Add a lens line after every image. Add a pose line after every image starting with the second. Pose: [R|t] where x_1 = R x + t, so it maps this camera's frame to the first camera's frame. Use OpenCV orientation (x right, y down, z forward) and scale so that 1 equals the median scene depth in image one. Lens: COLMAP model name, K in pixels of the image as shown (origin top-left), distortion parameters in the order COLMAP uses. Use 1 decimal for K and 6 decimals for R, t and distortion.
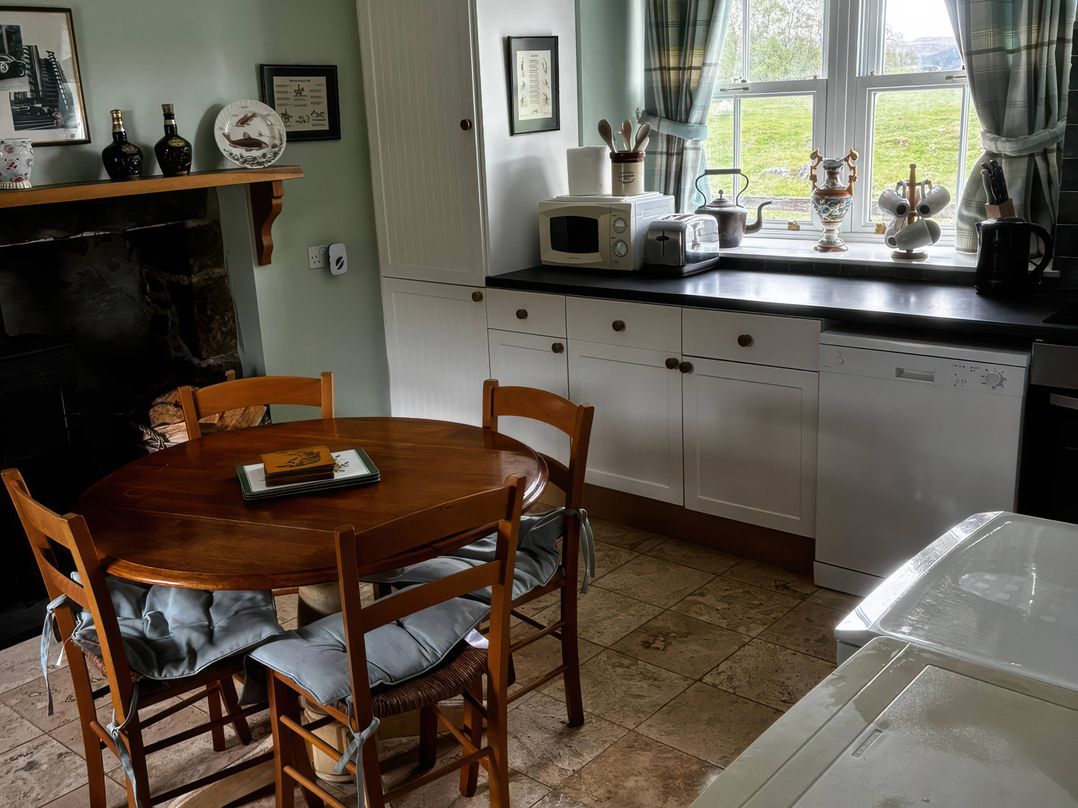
lens RADIAL K [[1104.3, 0, 532.8], [0, 1104.3, 402.2], [0, 0, 1]] dist [0.005668, 0.034789]
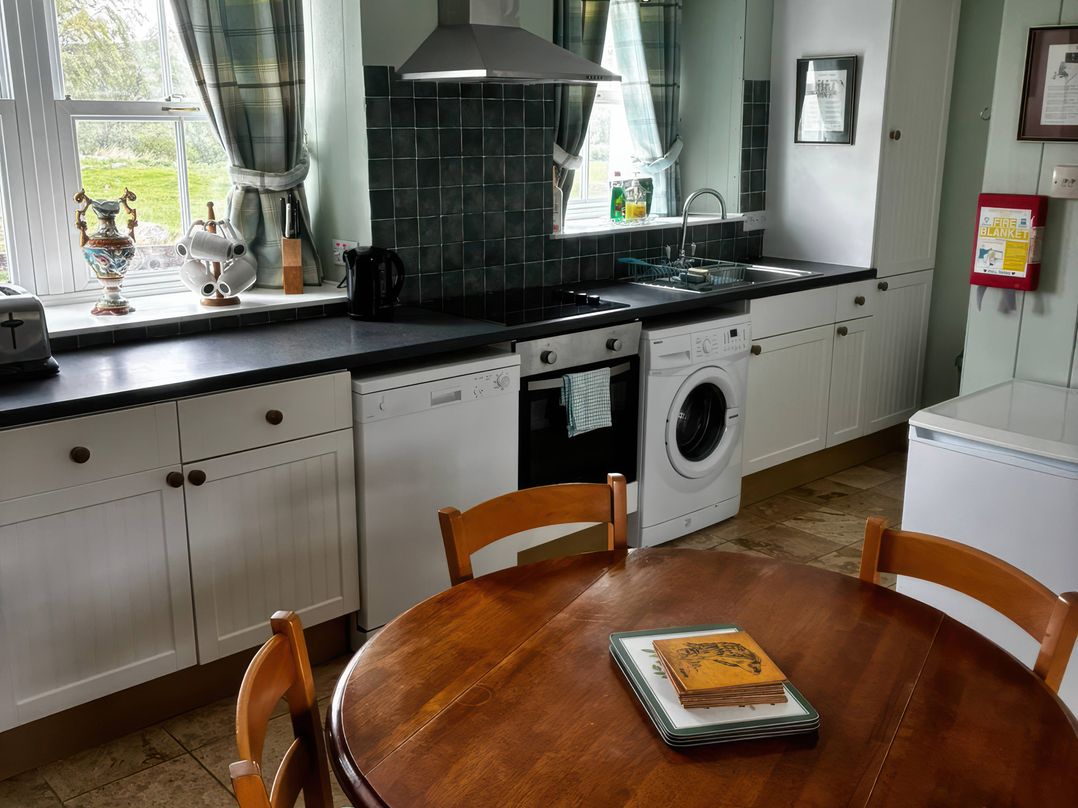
lens RADIAL K [[1104.3, 0, 532.8], [0, 1104.3, 402.2], [0, 0, 1]] dist [0.005668, 0.034789]
pose [[0.135796, -0.205948, 0.969095, -1.000032], [0.251453, 0.953291, 0.167354, -0.271646], [-0.958296, 0.220955, 0.181239, 1.166254]]
